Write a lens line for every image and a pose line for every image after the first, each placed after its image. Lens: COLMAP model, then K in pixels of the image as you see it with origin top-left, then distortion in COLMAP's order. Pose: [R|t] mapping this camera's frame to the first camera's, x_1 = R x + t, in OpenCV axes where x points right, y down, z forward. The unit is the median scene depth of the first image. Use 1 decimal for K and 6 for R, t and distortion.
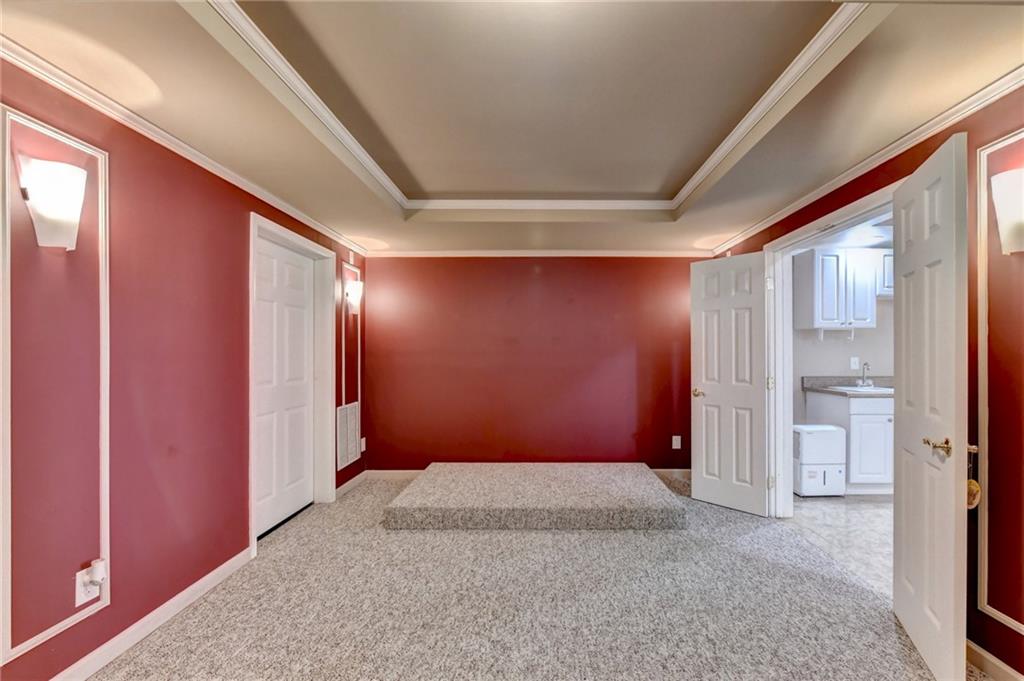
lens RADIAL K [[415.6, 0, 517.7], [0, 415.6, 352.4], [0, 0, 1]] dist [-0.006043, -0.000664]
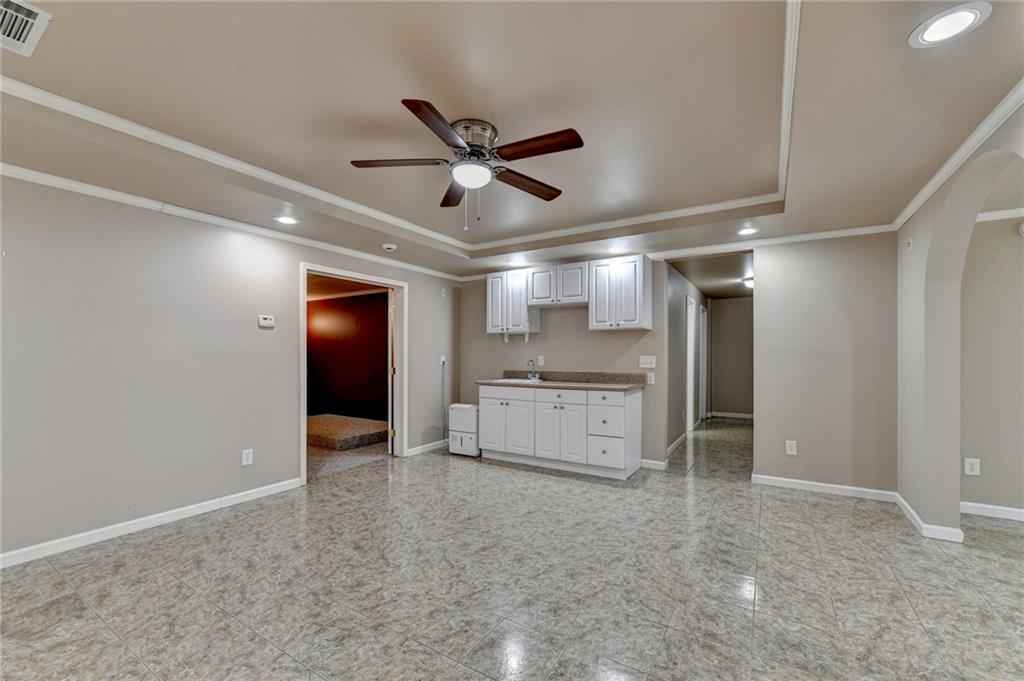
lens RADIAL K [[415.6, 0, 517.7], [0, 415.6, 352.4], [0, 0, 1]] dist [-0.006043, -0.000664]
pose [[0.847155, -0.001234, -0.531344, 1.507347], [-0.000034, 0.999997, -0.002376, 0.005776], [0.531346, 0.002031, 0.847153, -0.076755]]
